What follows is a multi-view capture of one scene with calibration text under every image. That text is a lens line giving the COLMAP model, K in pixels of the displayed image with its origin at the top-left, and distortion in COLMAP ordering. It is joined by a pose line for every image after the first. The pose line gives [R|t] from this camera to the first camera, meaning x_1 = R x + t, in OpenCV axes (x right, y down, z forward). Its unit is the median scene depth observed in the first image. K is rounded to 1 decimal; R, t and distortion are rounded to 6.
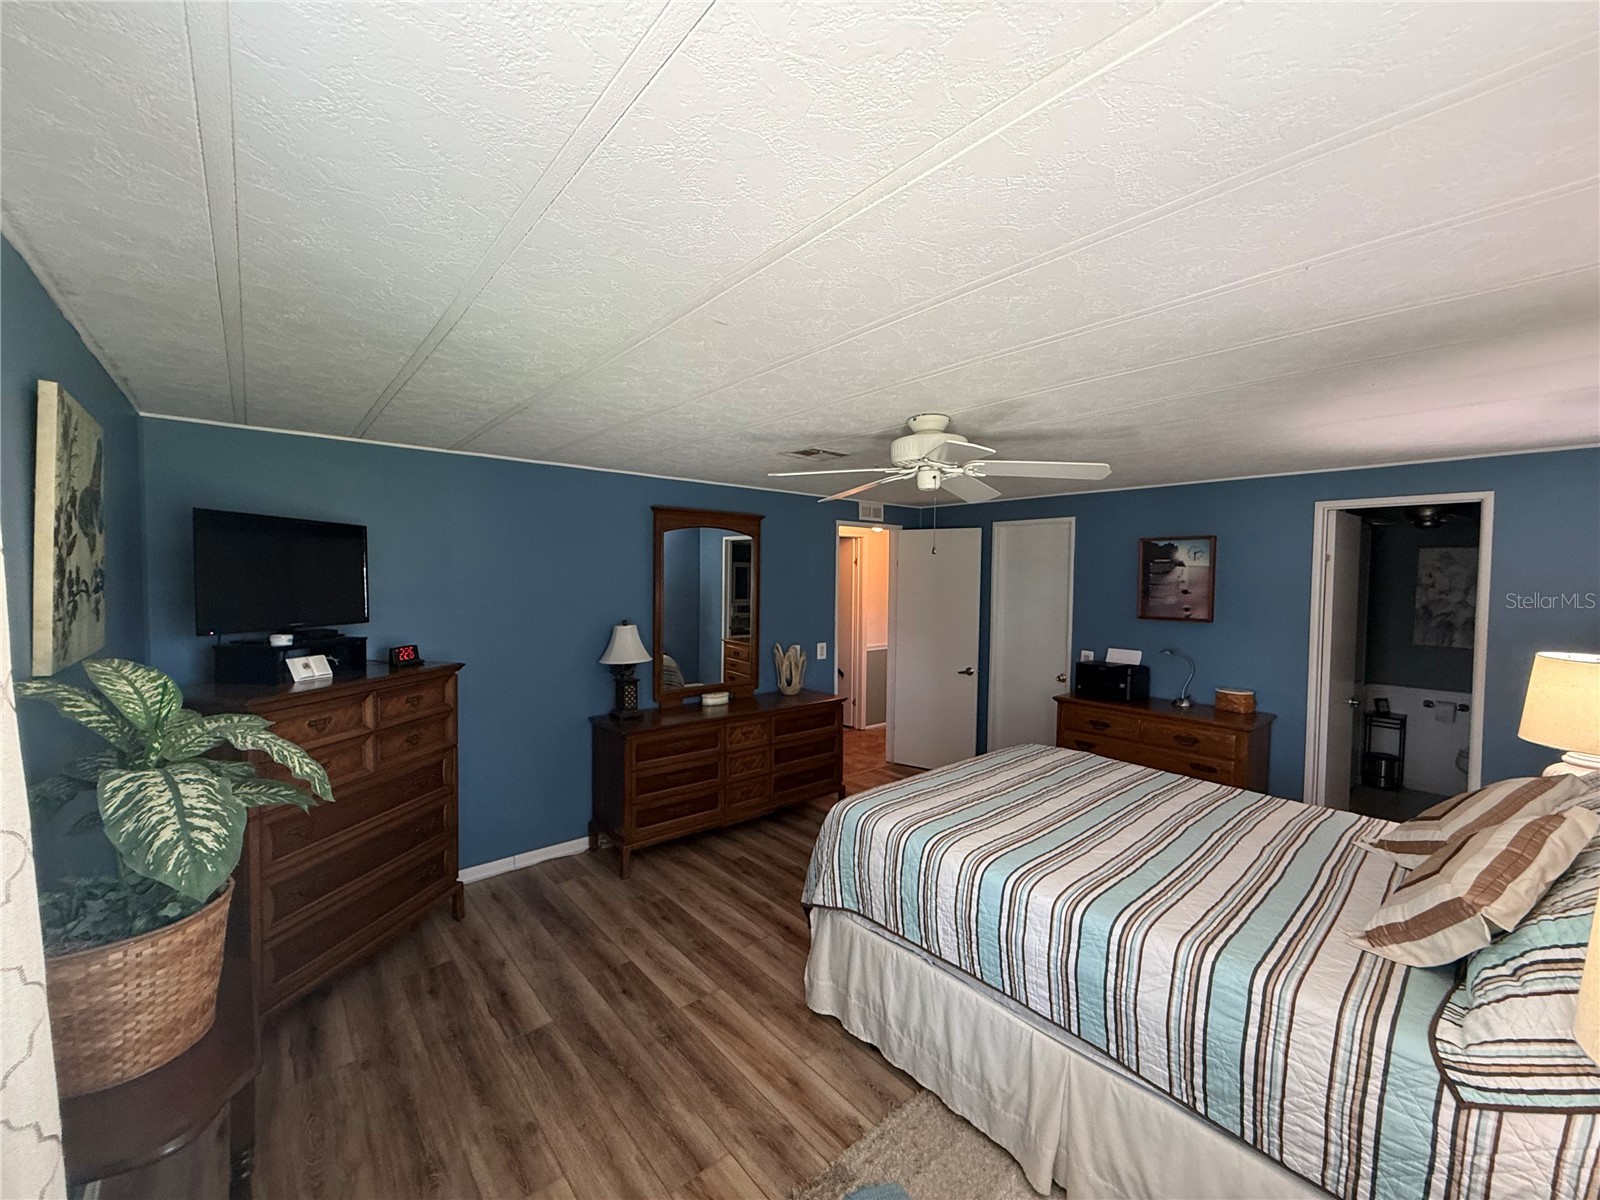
lens RADIAL K [[638.7, 0, 797.7], [0, 638.7, 601.3], [0, 0, 1]] dist [0.000093, 0.000358]
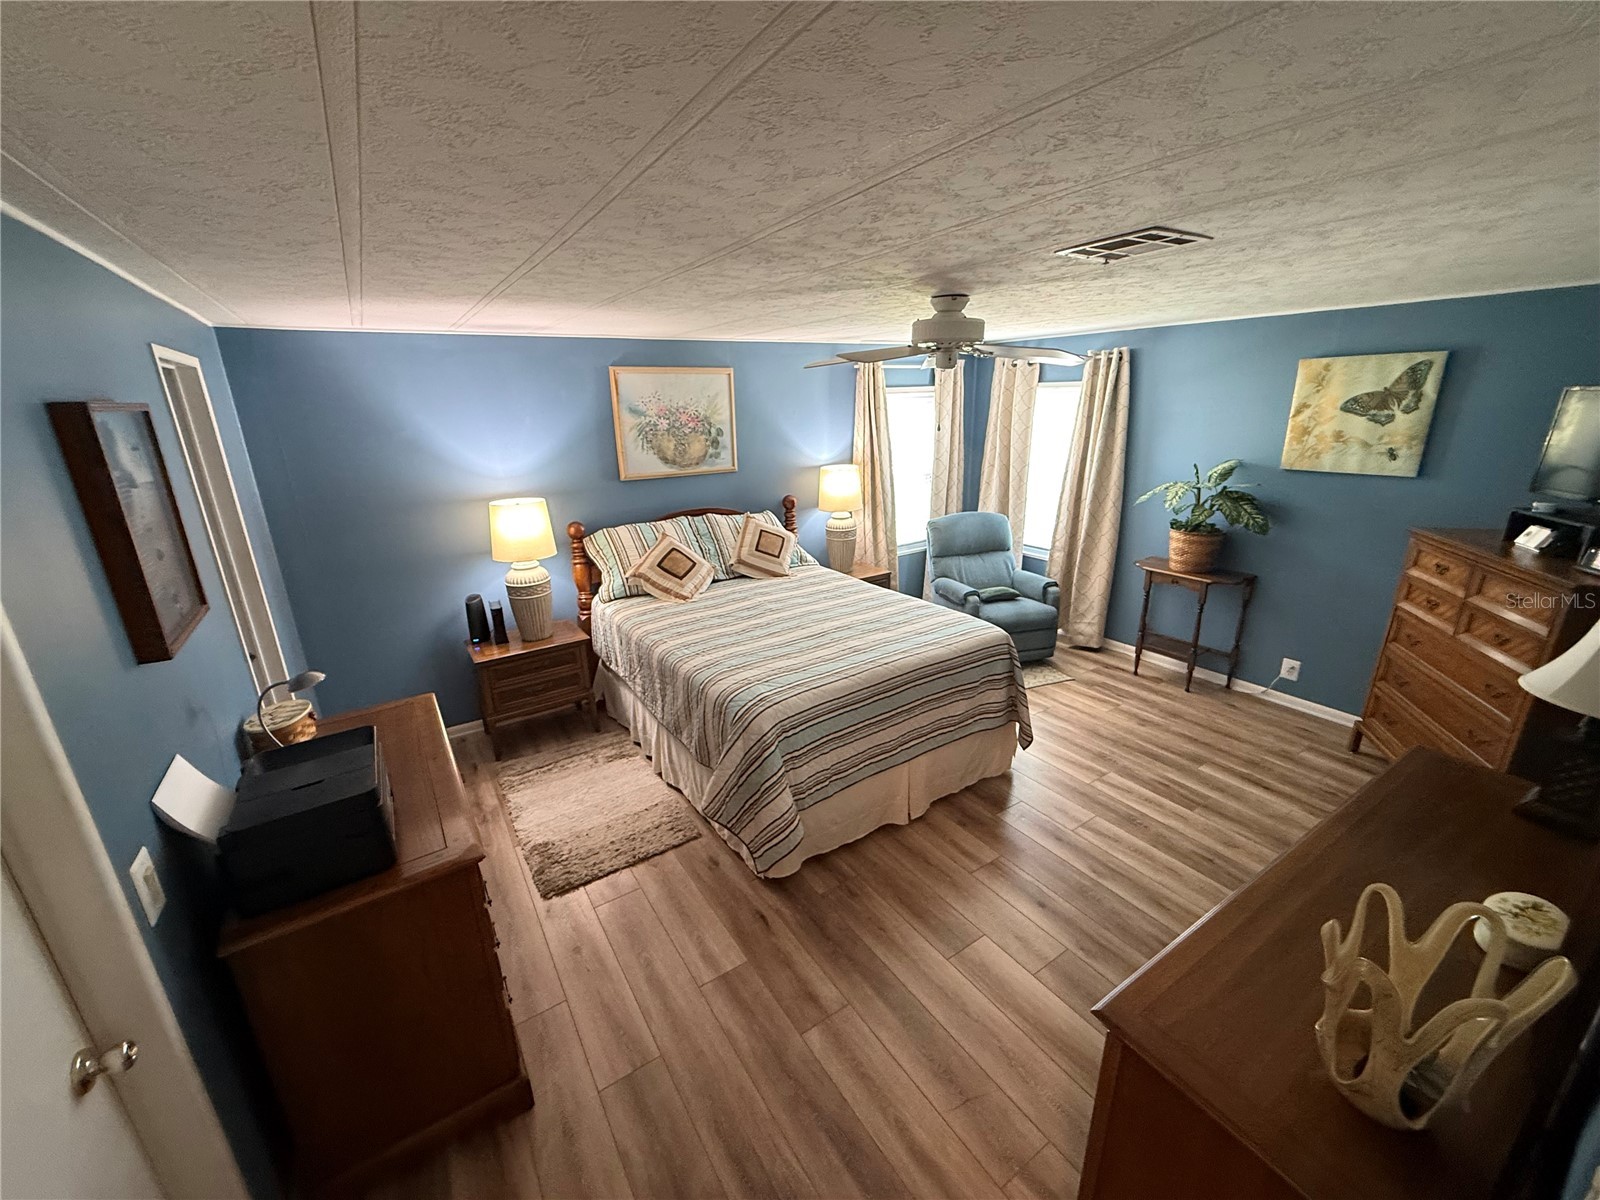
lens RADIAL K [[638.7, 0, 797.7], [0, 638.7, 601.3], [0, 0, 1]] dist [0.000093, 0.000358]
pose [[-0.991494, -0.026063, 0.127519, 0.255661], [0.019623, 0.938613, 0.344415, -0.153570], [-0.128668, 0.343987, -0.930117, 1.801790]]
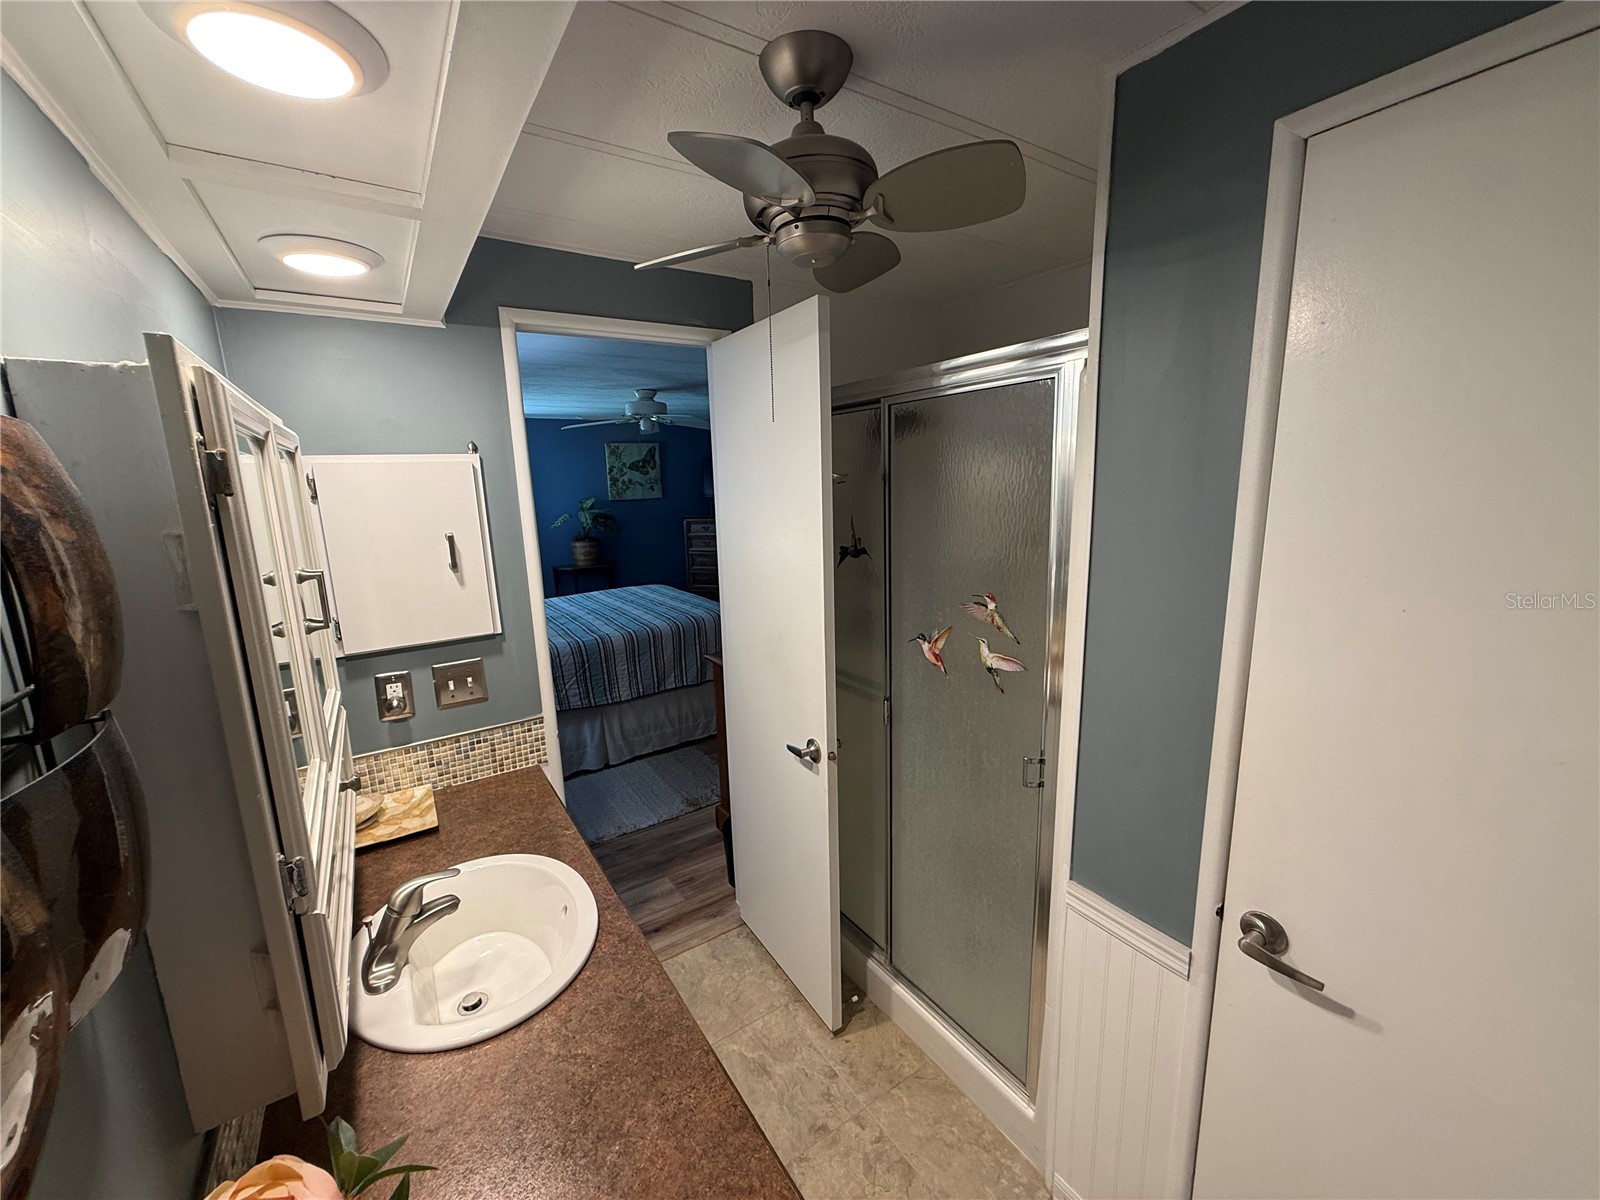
lens RADIAL K [[638.7, 0, 797.7], [0, 638.7, 601.3], [0, 0, 1]] dist [0.000093, 0.000358]
pose [[-0.121860, 0.187193, -0.974735, 1.722392], [-0.012136, 0.981700, 0.190047, -0.037361], [0.992473, 0.034989, -0.117358, 1.394603]]
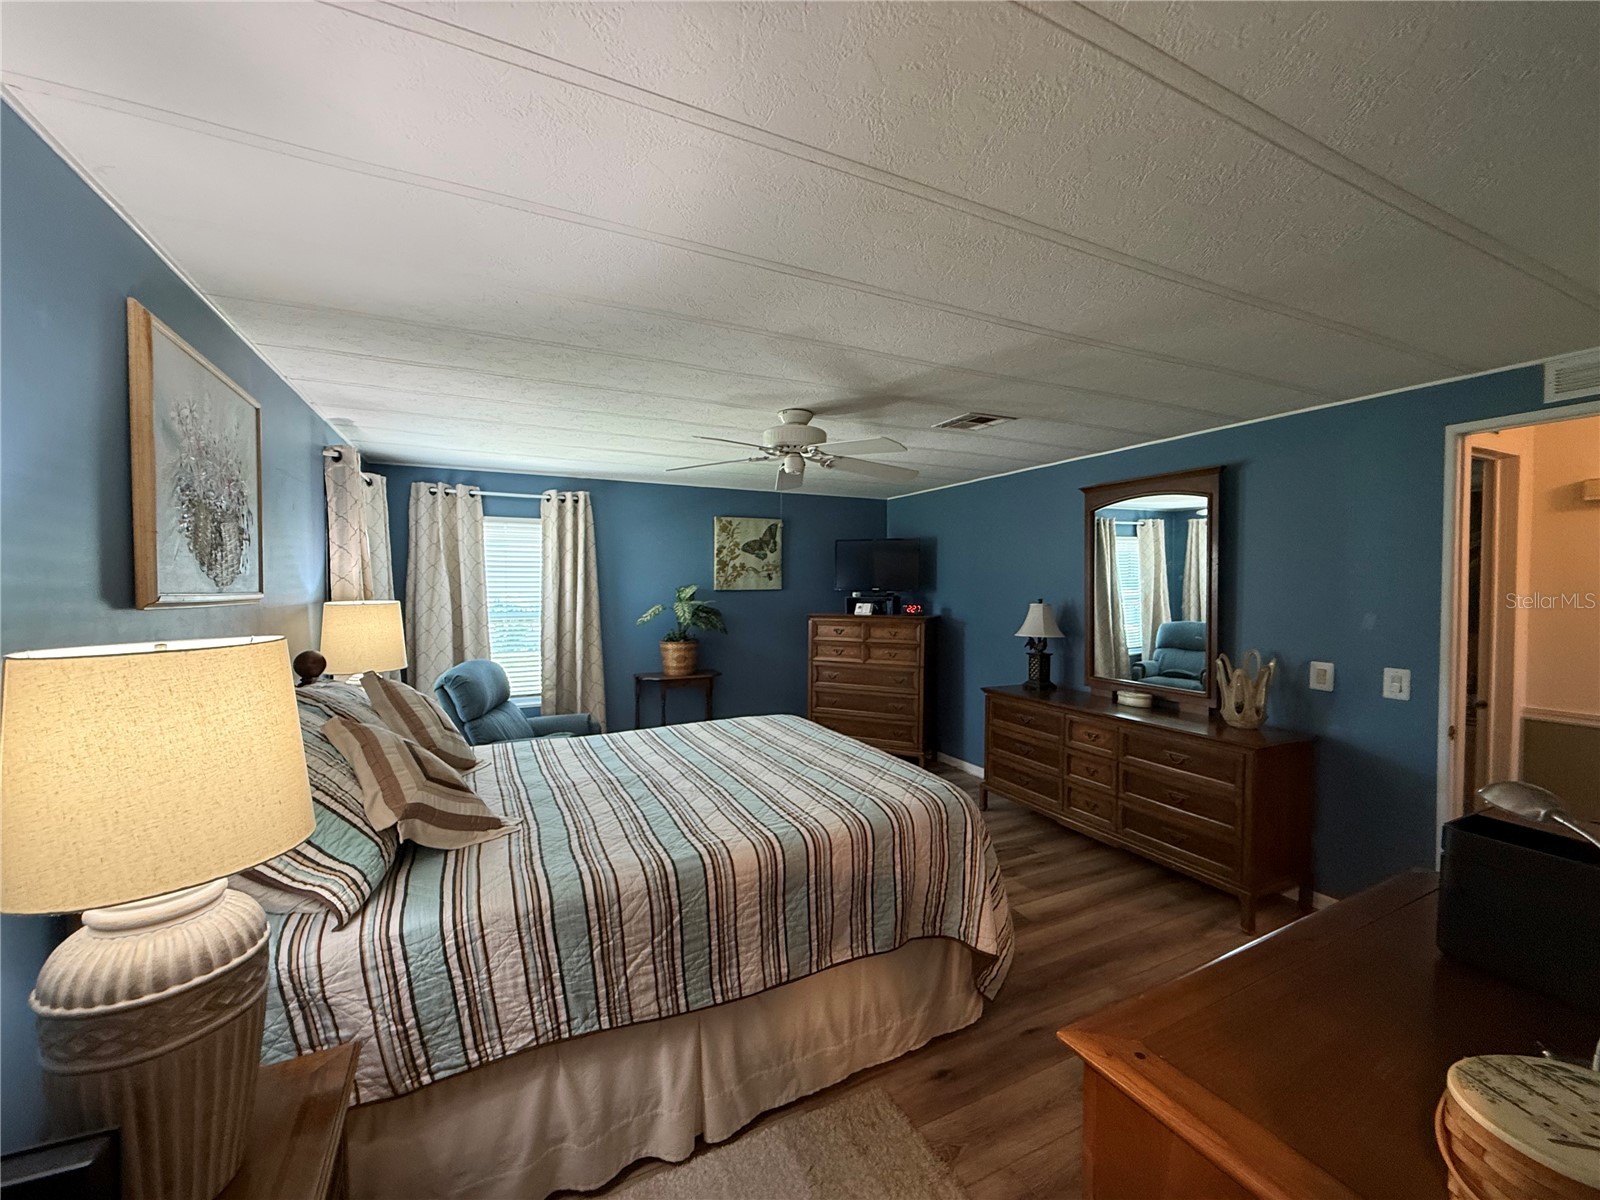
lens RADIAL K [[638.7, 0, 797.7], [0, 638.7, 601.3], [0, 0, 1]] dist [0.000093, 0.000358]
pose [[-0.248346, 0.017301, -0.968517, 1.133232], [-0.040265, 0.998792, 0.028167, 0.023684], [0.967834, 0.045992, -0.247349, 1.093332]]
